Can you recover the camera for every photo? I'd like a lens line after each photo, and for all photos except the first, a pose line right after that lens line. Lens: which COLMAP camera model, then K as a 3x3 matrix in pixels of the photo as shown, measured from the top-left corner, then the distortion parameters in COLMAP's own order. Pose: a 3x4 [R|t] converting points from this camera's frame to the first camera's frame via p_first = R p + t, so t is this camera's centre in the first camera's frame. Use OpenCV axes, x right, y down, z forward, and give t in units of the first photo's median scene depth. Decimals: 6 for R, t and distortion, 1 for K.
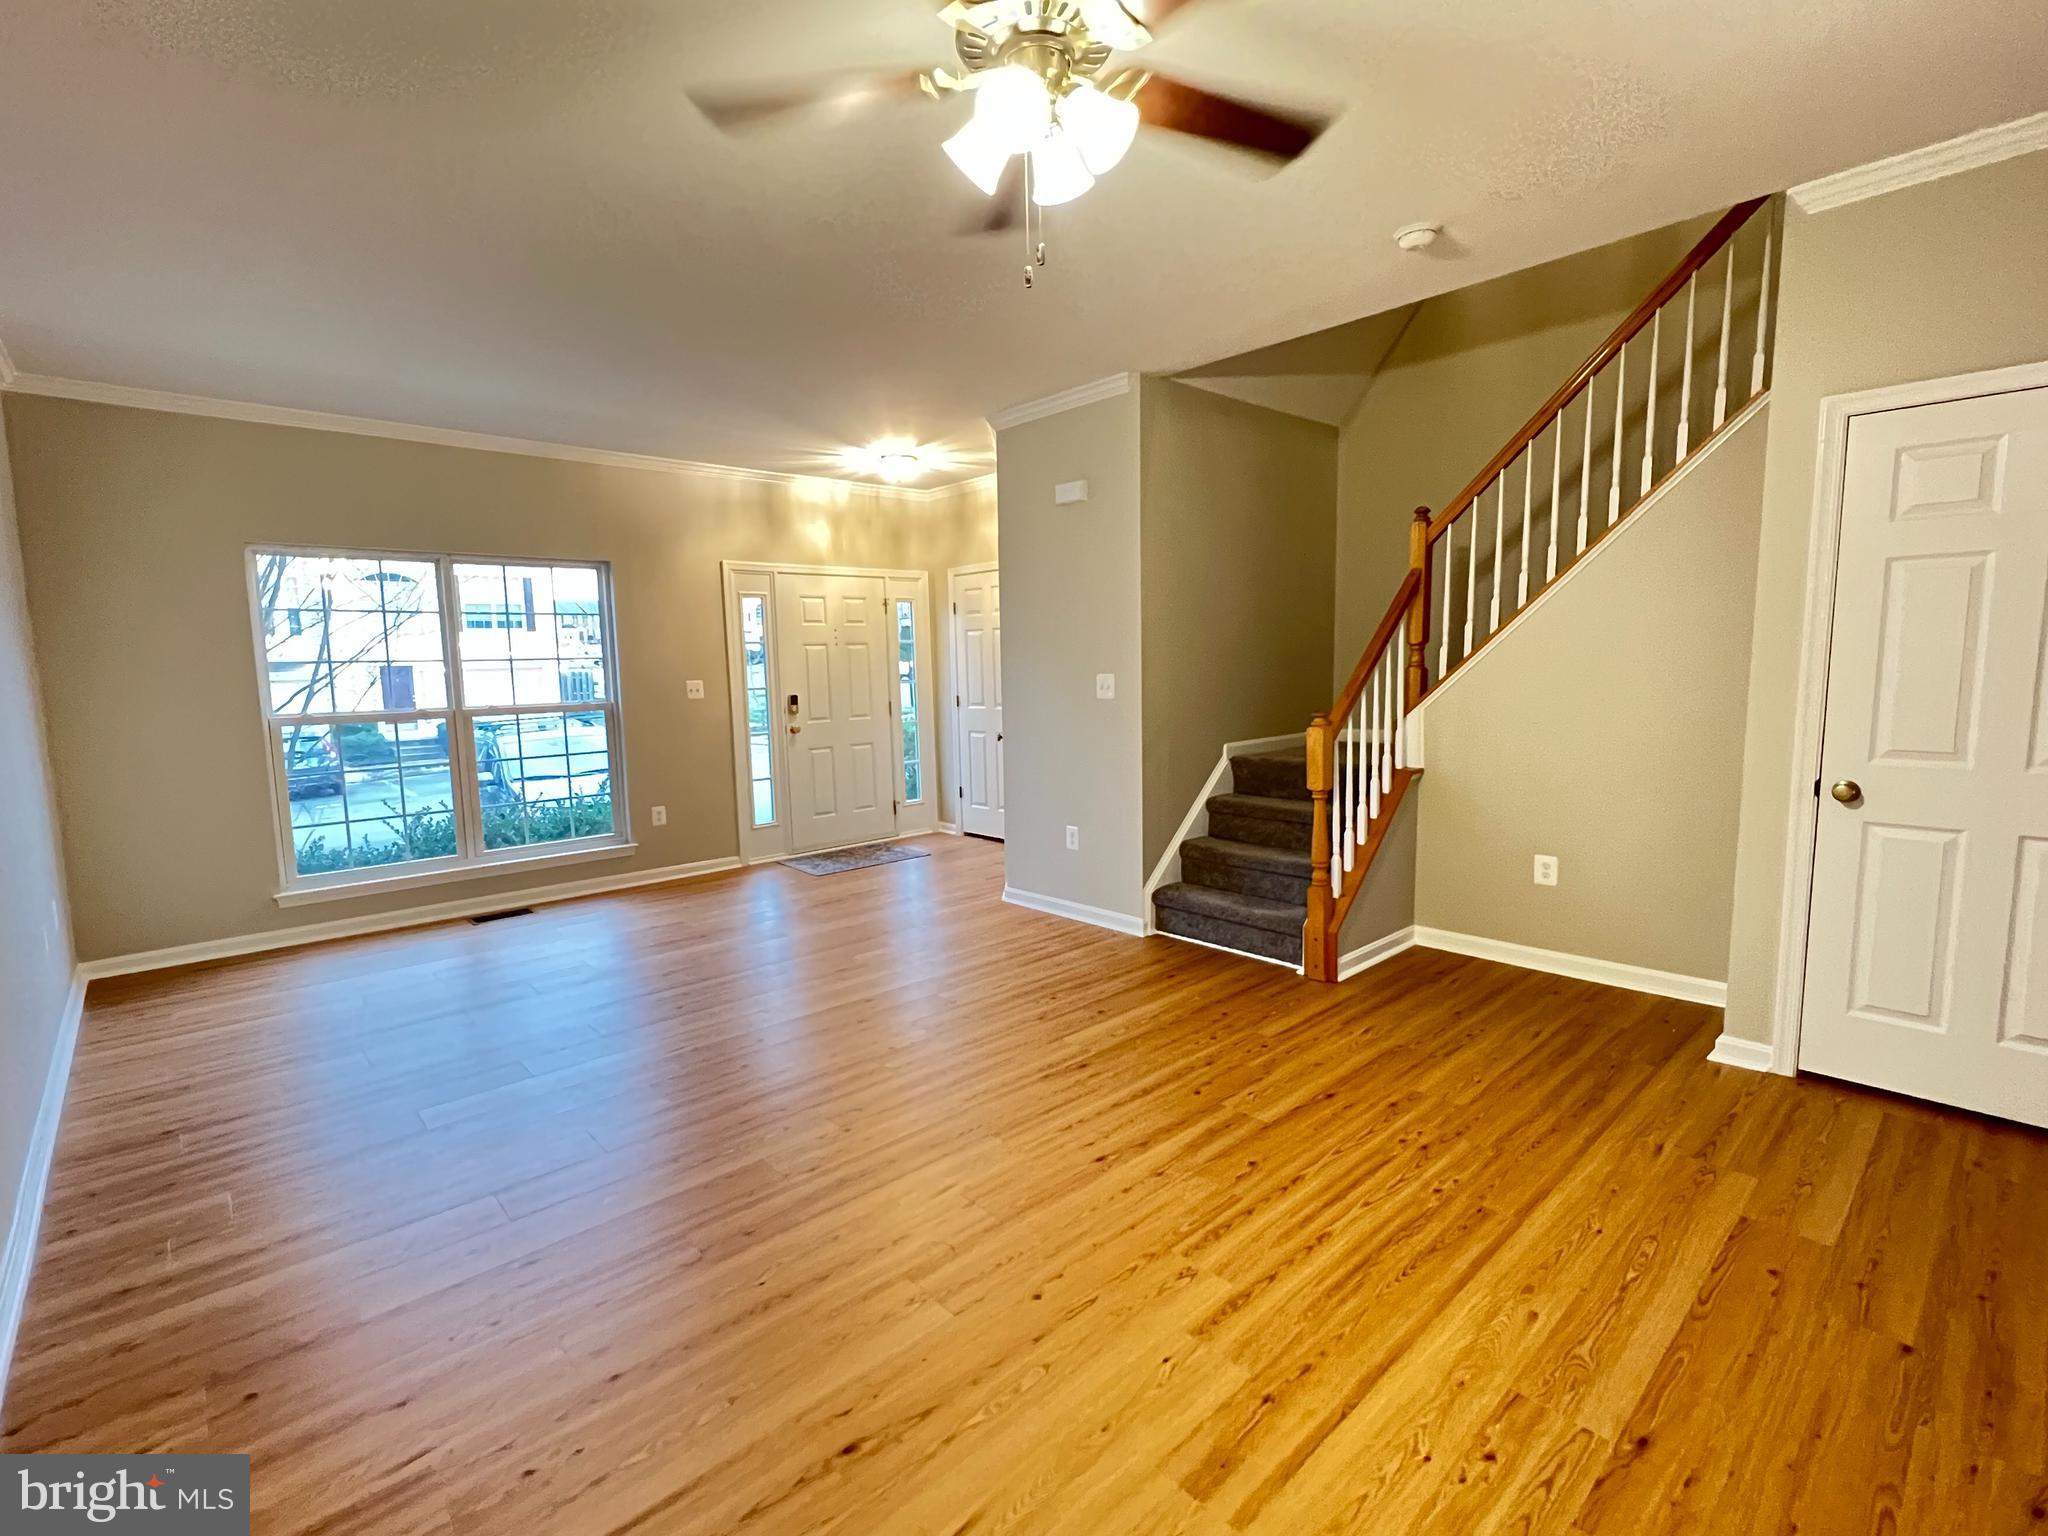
lens RADIAL K [[935.0, 0, 1024.0], [0, 935.0, 768.0], [0, 0, 1]] dist [0.001222, 0.000553]
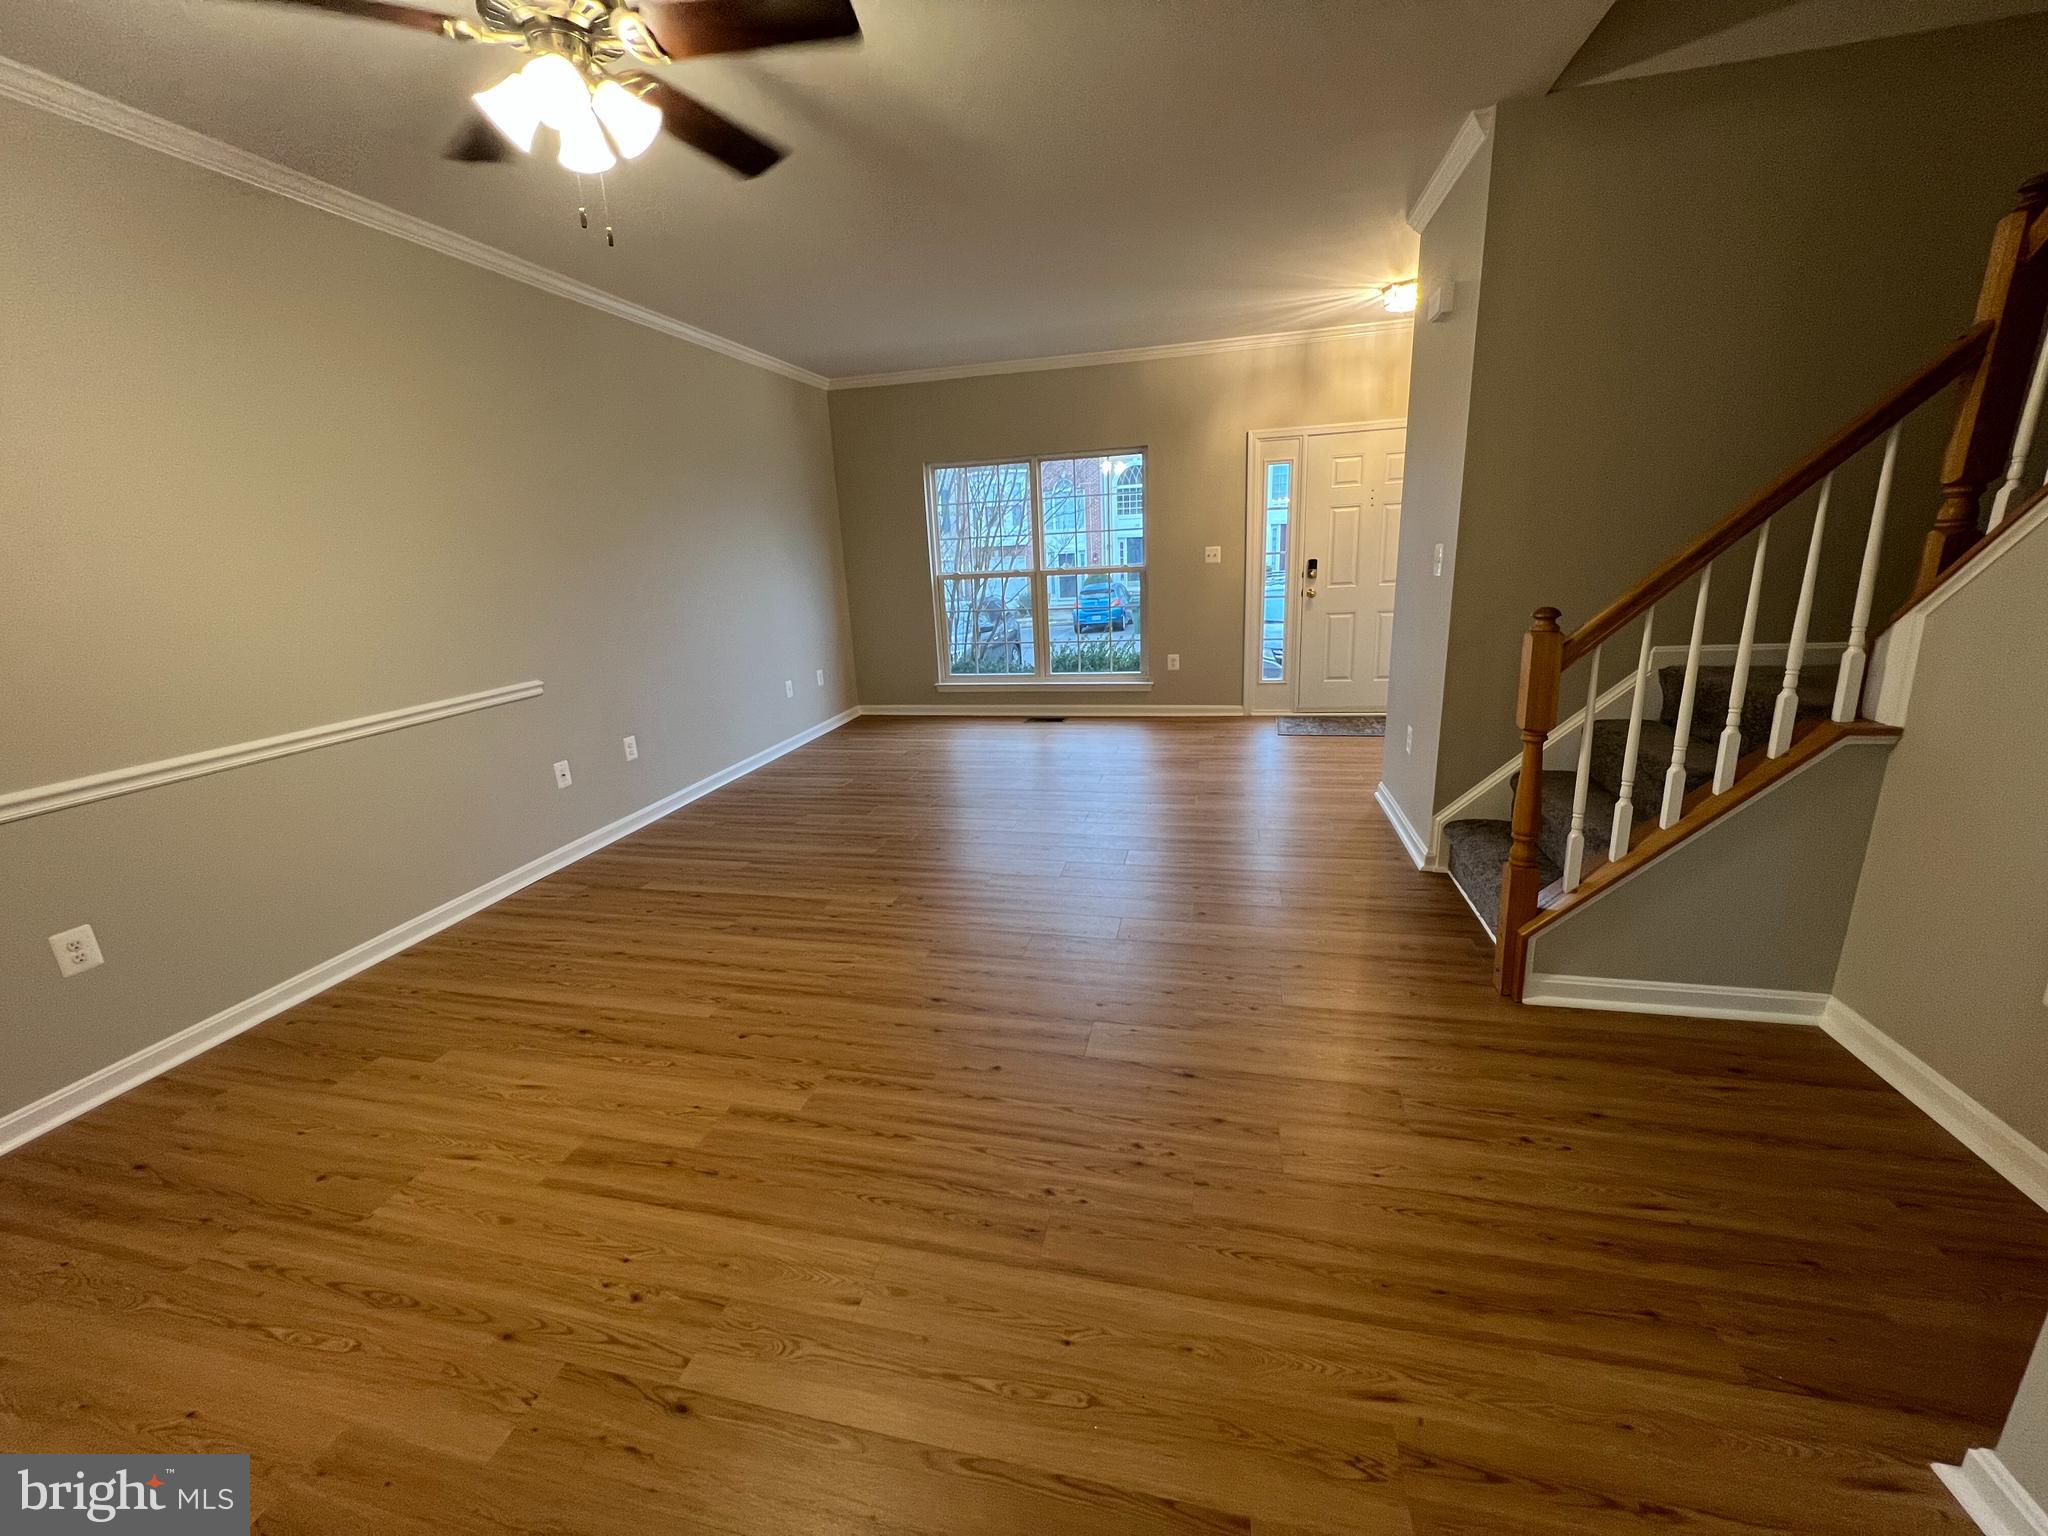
lens RADIAL K [[816.2, 0, 1017.2], [0, 816.2, 765.2], [0, 0, 1]] dist [-0.000303, 0.000143]
pose [[0.557675, 0.210908, -0.802818, 0.637323], [-0.057495, 0.974673, 0.216118, -0.060725], [0.828066, -0.074365, 0.555676, 0.397081]]
